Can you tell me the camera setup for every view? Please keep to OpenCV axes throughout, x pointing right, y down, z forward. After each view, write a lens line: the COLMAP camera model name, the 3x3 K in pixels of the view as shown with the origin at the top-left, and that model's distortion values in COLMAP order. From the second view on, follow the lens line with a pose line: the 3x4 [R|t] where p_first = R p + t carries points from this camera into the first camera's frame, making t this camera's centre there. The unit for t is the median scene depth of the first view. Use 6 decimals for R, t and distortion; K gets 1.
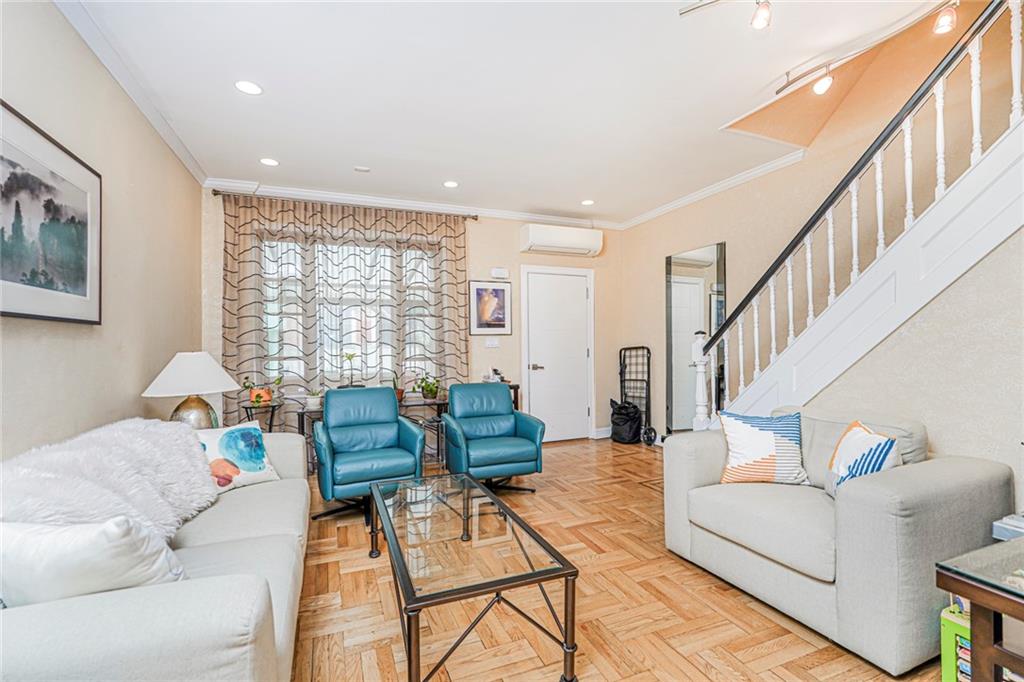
lens RADIAL K [[447.3, 0, 514.5], [0, 447.3, 345.1], [0, 0, 1]] dist [-0.019137, 0.010769]
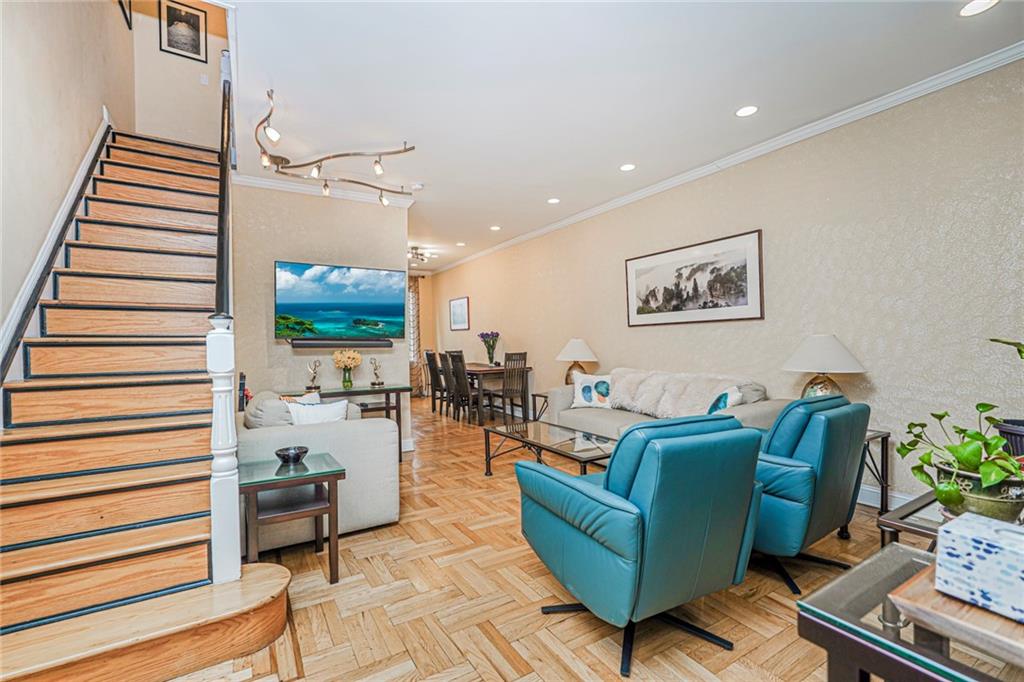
lens RADIAL K [[447.3, 0, 514.5], [0, 447.3, 345.1], [0, 0, 1]] dist [-0.019137, 0.010769]
pose [[-0.987572, 0.025854, -0.155024, 0.282407], [0.026449, 0.999649, -0.001777, 0.037401], [0.154924, -0.005855, -0.987909, 2.820182]]
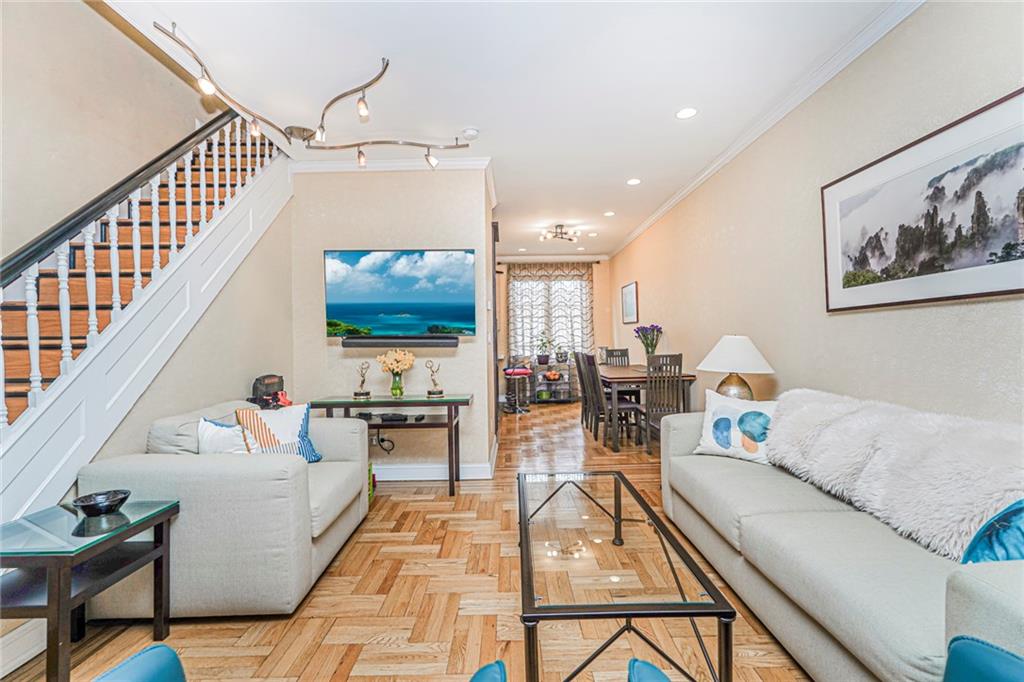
lens RADIAL K [[447.3, 0, 514.5], [0, 447.3, 345.1], [0, 0, 1]] dist [-0.019137, 0.010769]
pose [[-0.925616, 0.021061, 0.377876, -0.379654], [0.022289, 0.999751, -0.001123, 0.027044], [-0.377806, 0.007383, -0.925855, 2.027151]]
